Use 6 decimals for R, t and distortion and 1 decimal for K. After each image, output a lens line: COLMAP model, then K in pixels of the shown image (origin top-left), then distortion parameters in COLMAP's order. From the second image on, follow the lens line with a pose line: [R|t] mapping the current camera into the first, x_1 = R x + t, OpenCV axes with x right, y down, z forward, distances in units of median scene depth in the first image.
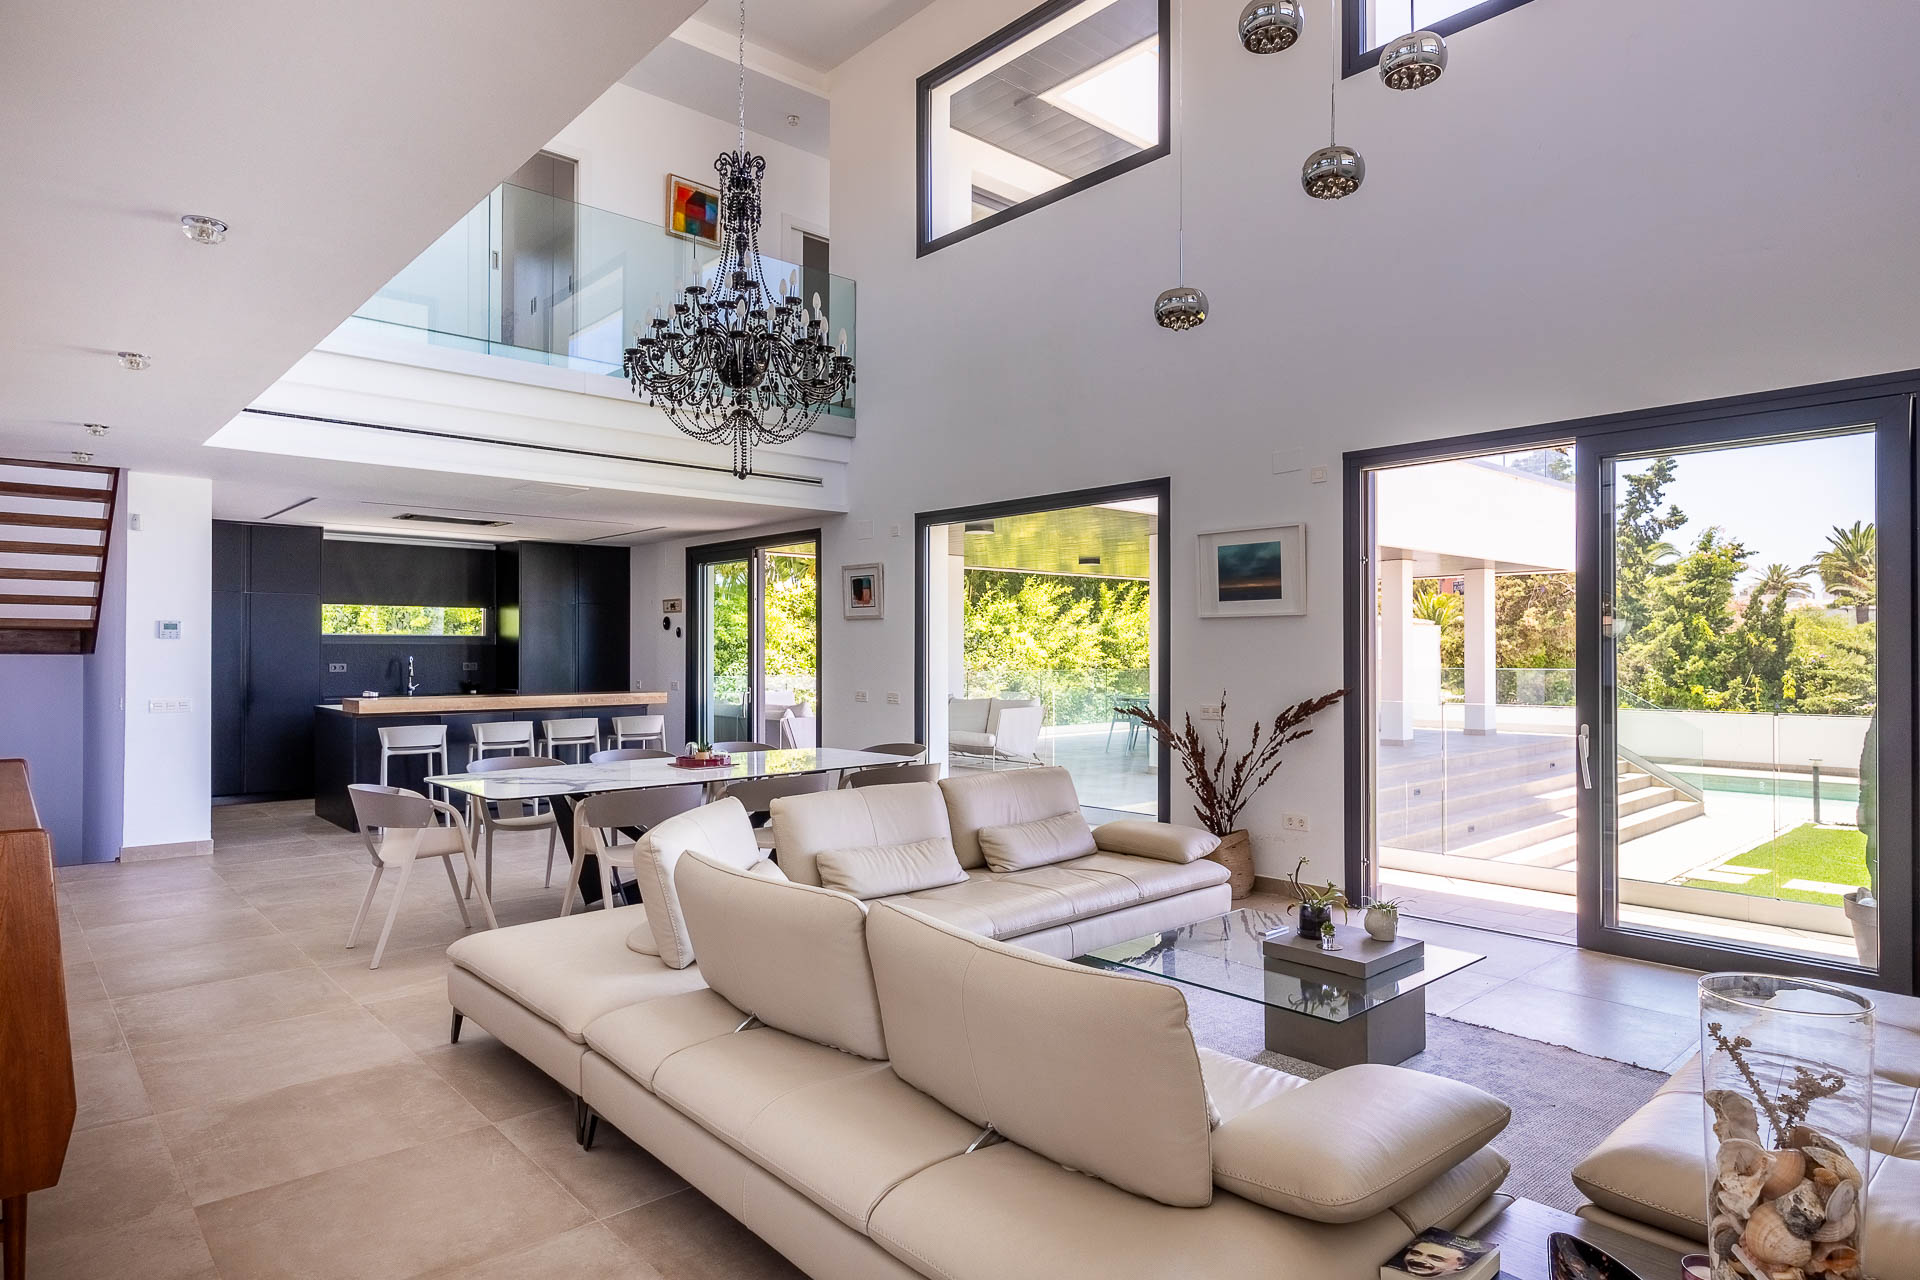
lens RADIAL K [[1074.7, 0, 955.5], [0, 1074.7, 644.4], [0, 0, 1]] dist [-0.009377, 0.000917]
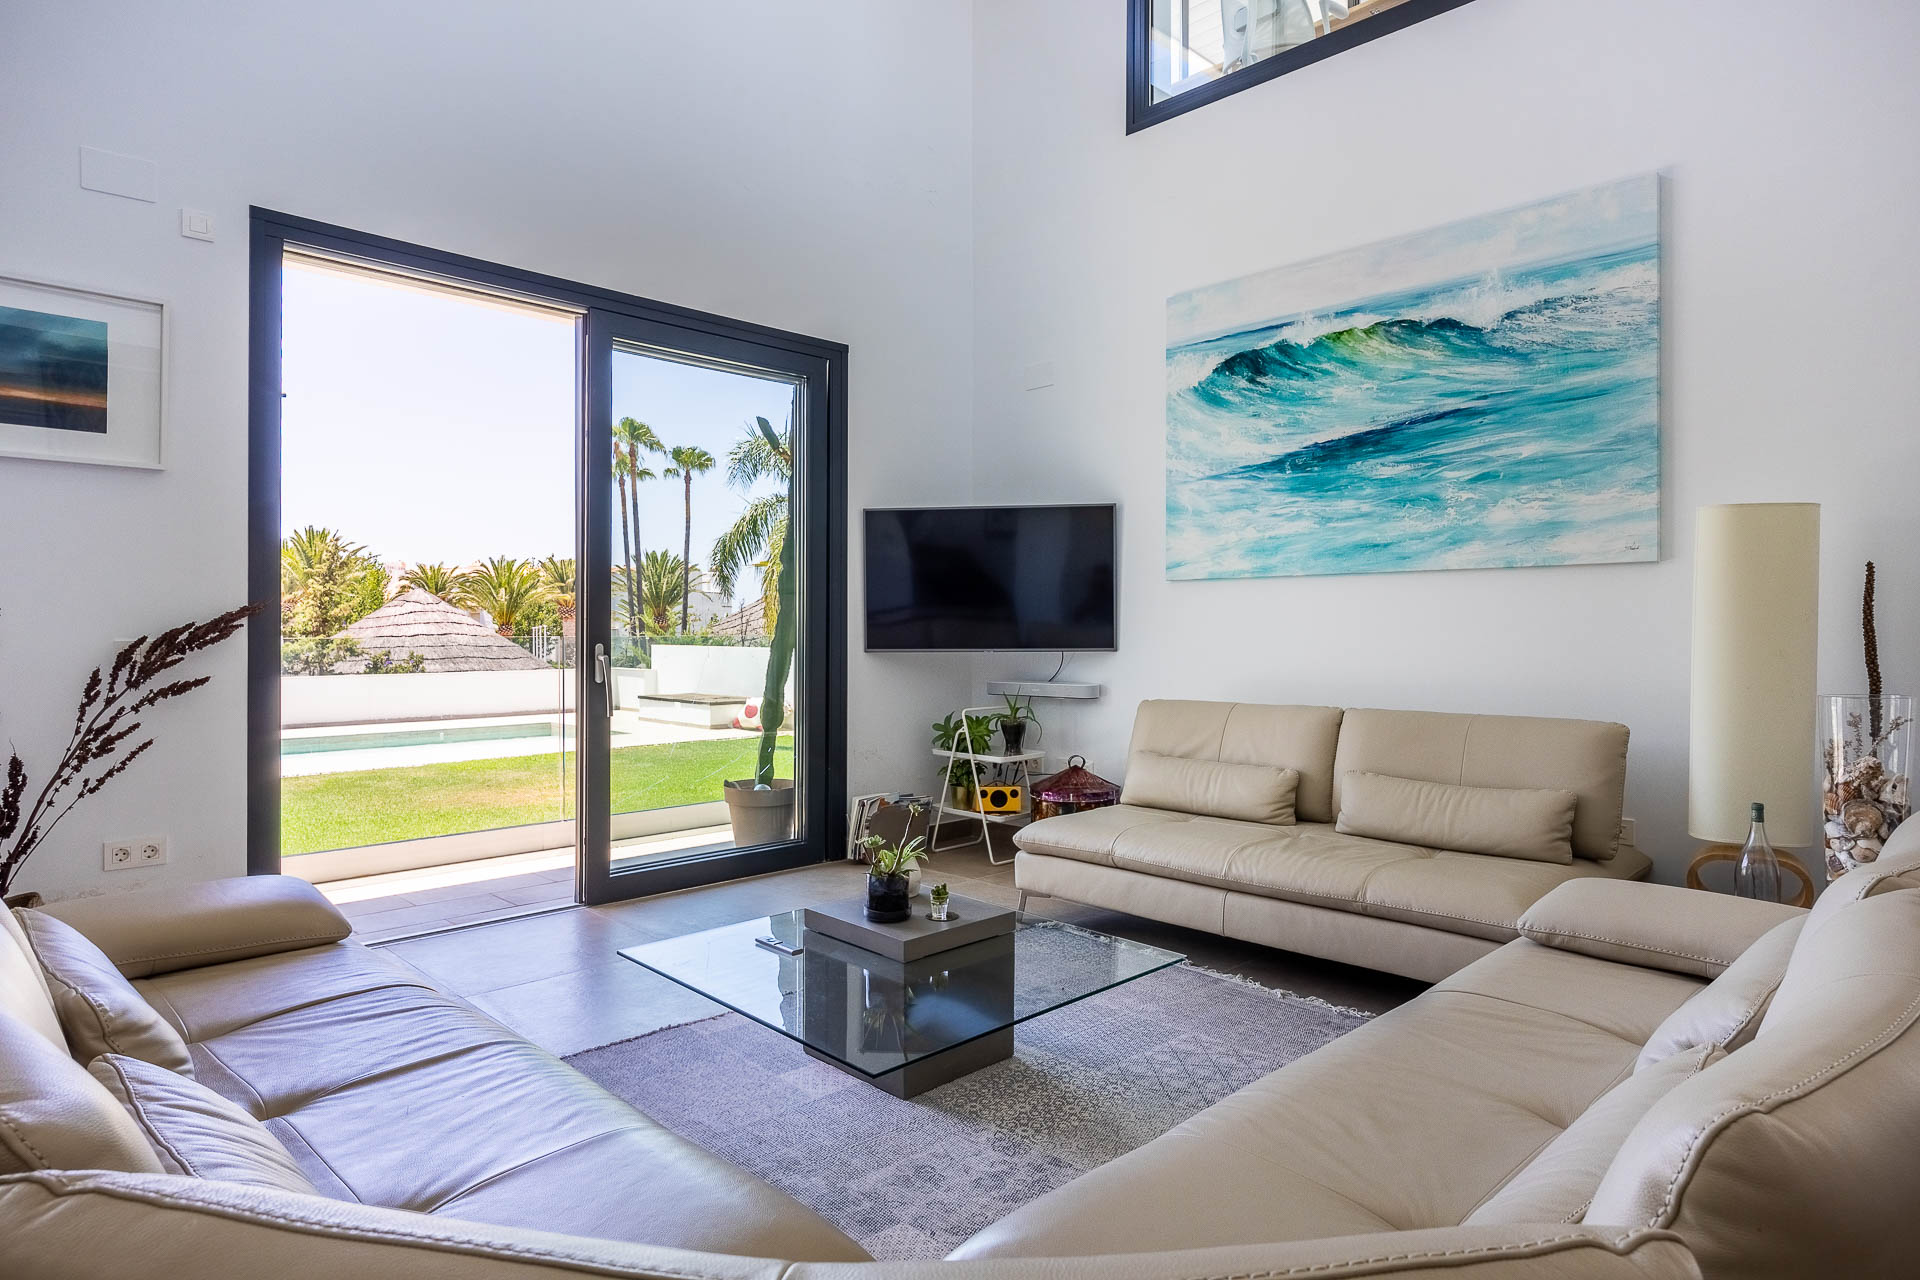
lens RADIAL K [[1074.7, 0, 976.0], [0, 1074.7, 628.0], [0, 0, 1]] dist [-0.009377, 0.000917]
pose [[-0.050970, -0.003087, 0.998695, -0.159266], [-0.005164, 0.999983, 0.002827, 0.032513], [-0.998687, -0.005013, -0.050985, 0.408125]]
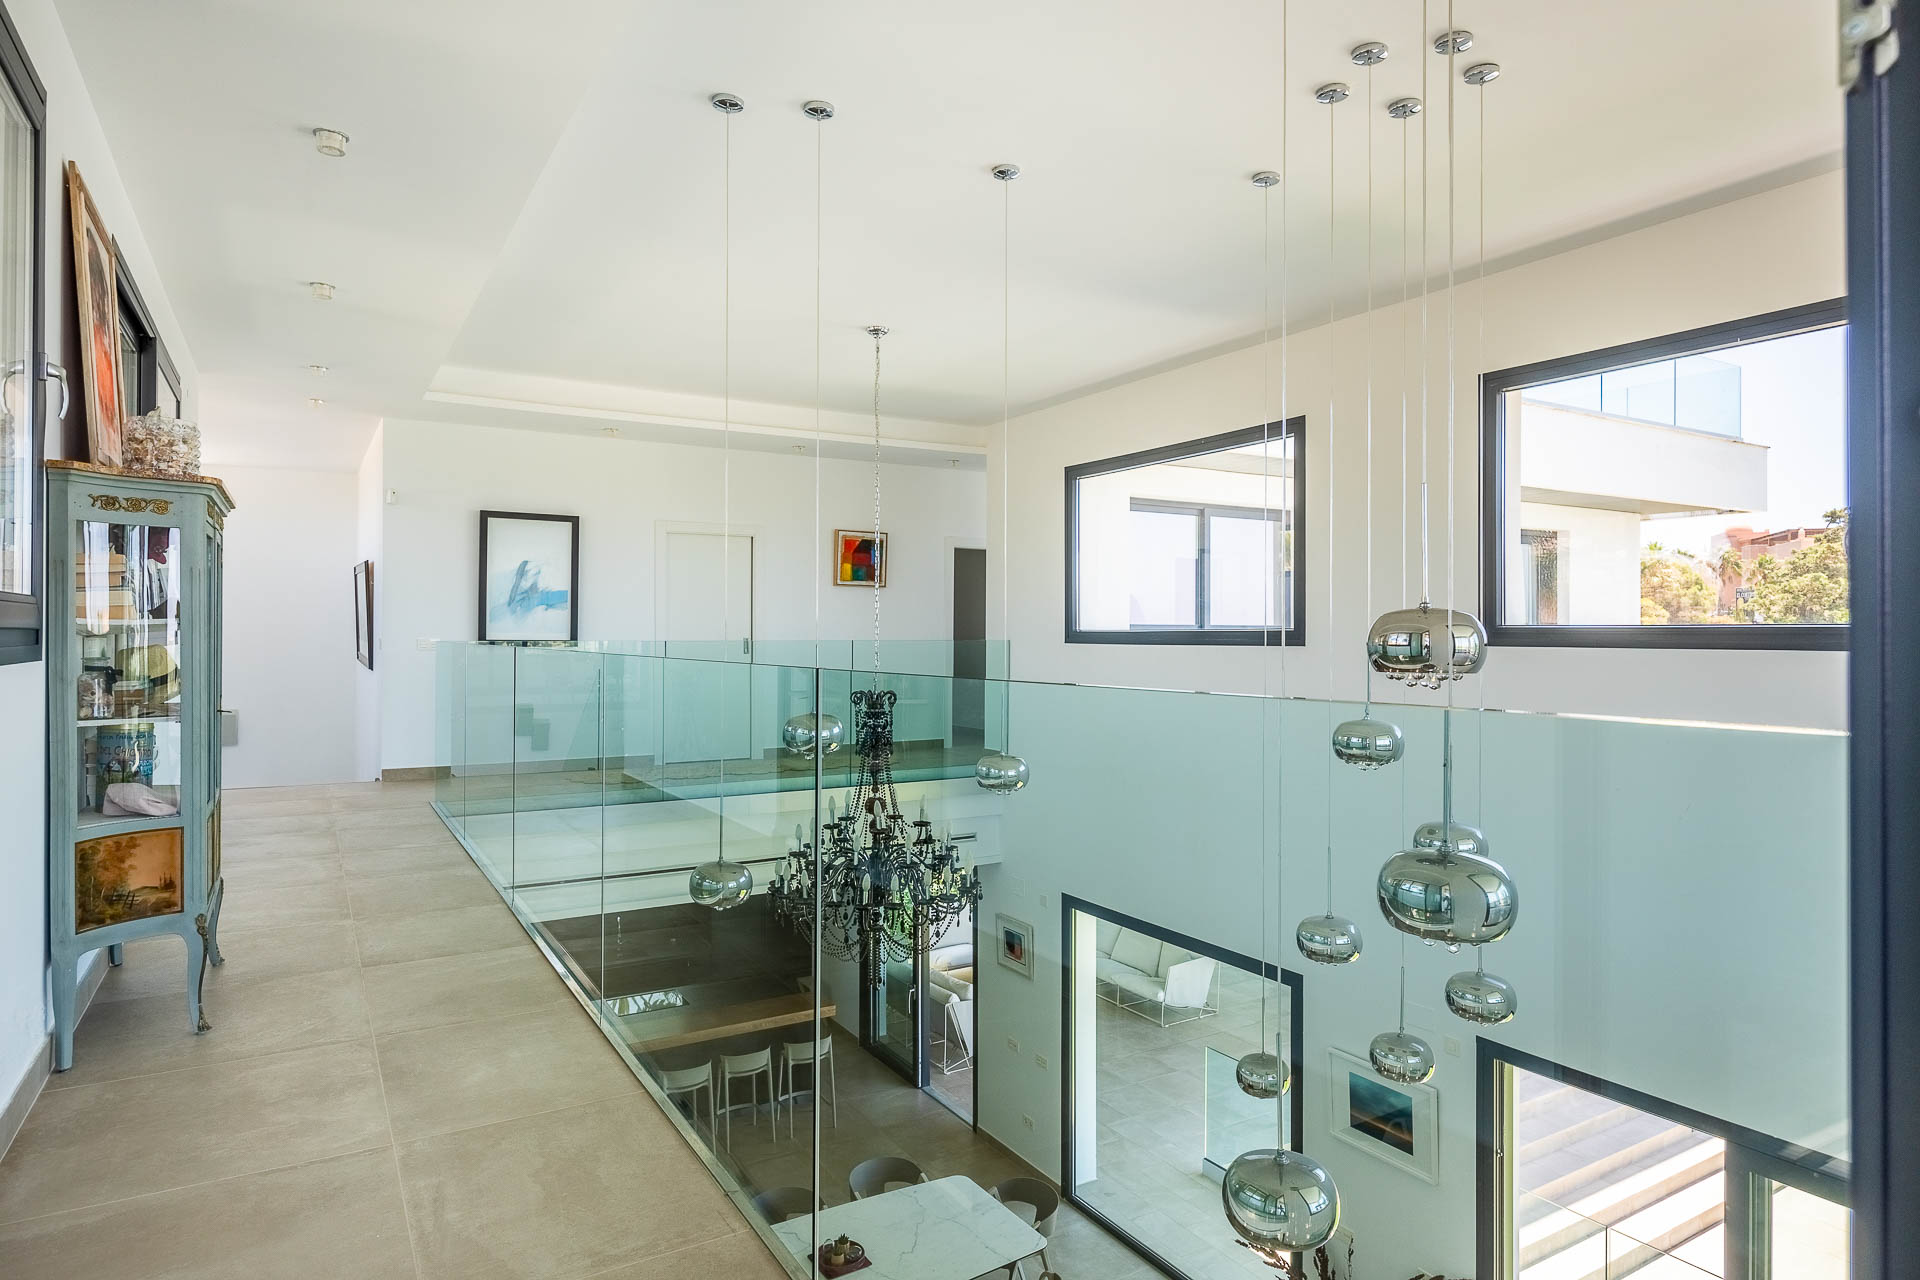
lens RADIAL K [[1074.7, 0, 946.1], [0, 1074.7, 634.6], [0, 0, 1]] dist [-0.009377, 0.000917]
pose [[0.978517, 0.004746, -0.206114, 0.059555], [-0.003697, 0.999978, 0.005471, -0.348009], [0.206135, -0.004592, 0.978513, -0.018951]]
